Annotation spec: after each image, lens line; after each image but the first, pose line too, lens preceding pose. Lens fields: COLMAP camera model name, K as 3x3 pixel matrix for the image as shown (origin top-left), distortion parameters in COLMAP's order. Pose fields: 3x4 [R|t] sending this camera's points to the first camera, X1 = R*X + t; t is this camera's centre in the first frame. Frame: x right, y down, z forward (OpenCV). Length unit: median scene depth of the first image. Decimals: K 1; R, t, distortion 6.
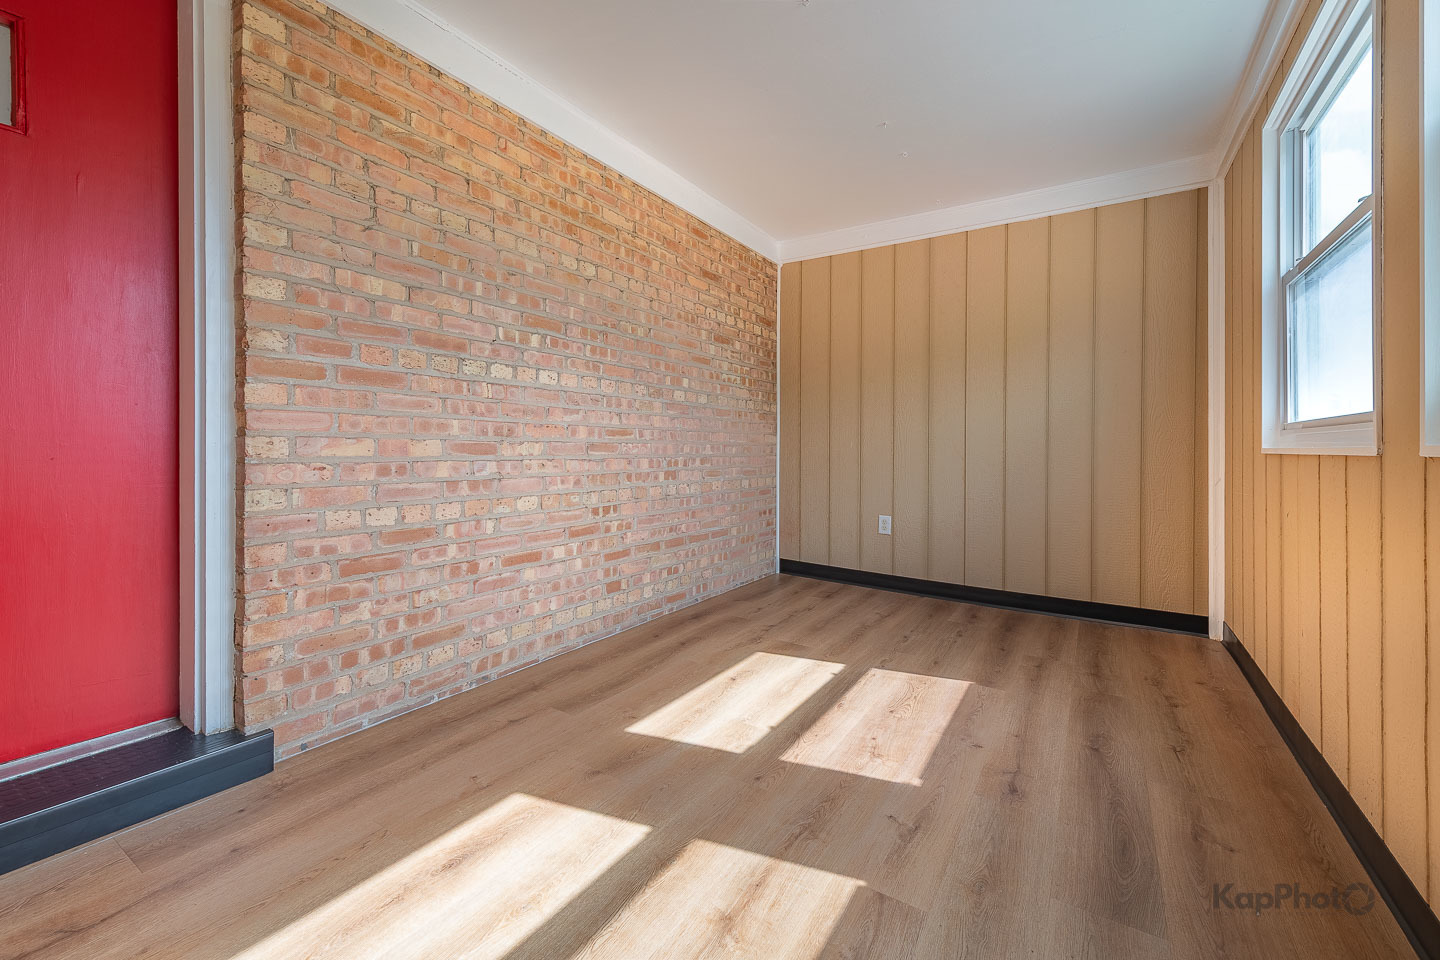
lens RADIAL K [[587.9, 0, 739.8], [0, 587.9, 449.0], [0, 0, 1]] dist [0.008094, -0.001622]
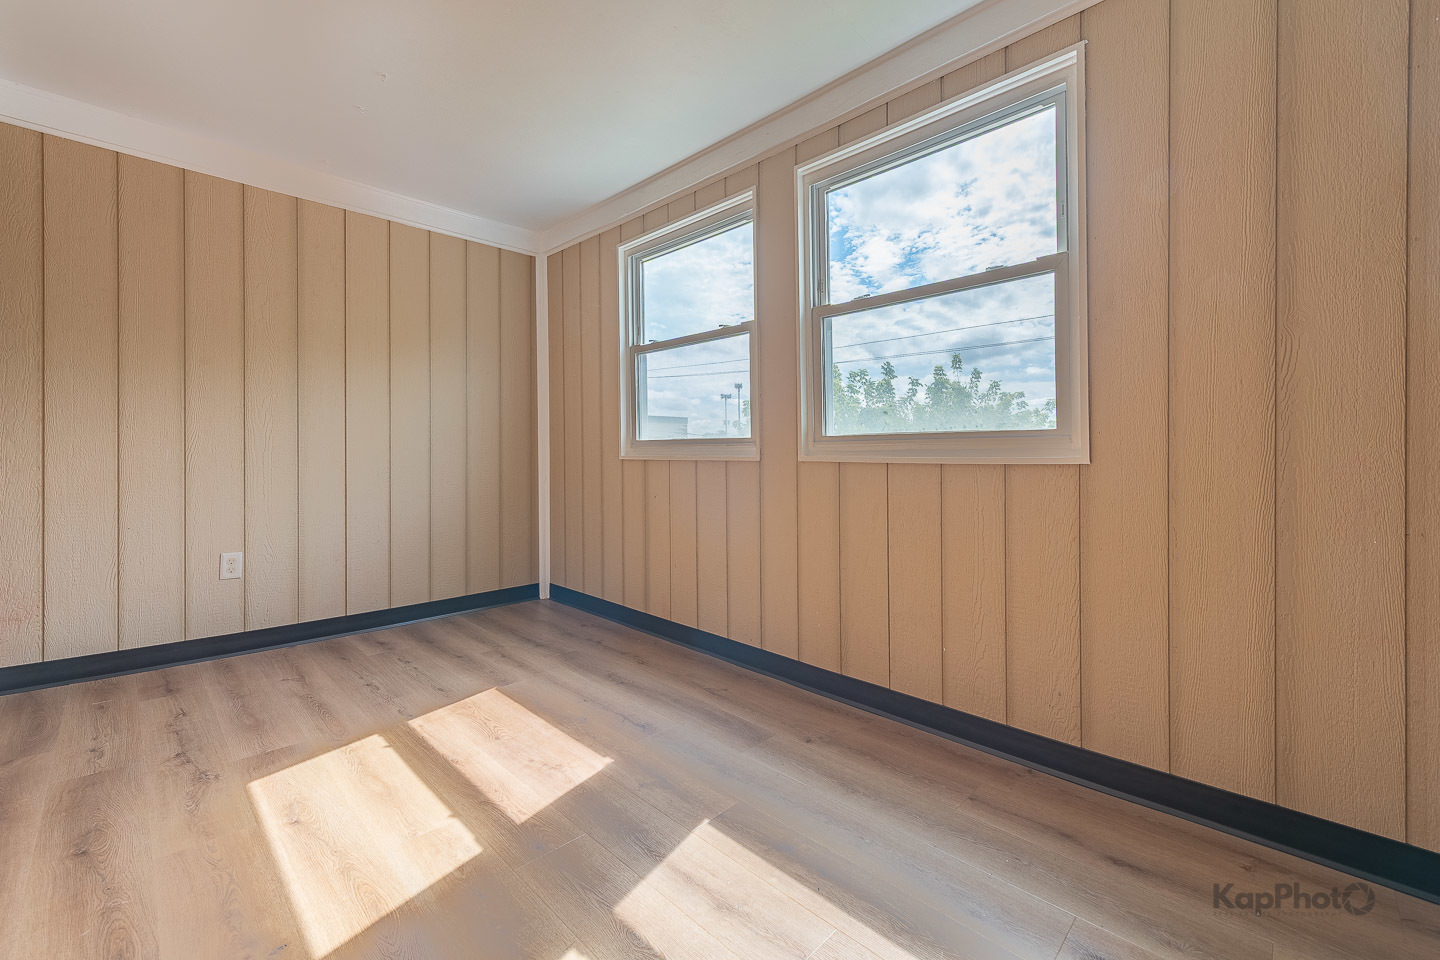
lens RADIAL K [[587.9, 0, 747.2], [0, 587.9, 448.8], [0, 0, 1]] dist [0.008094, -0.001622]
pose [[0.202006, -0.000516, 0.979384, -0.594288], [0.002772, 0.999996, -0.000045, -0.022109], [-0.979380, 0.002724, 0.202006, 0.407801]]
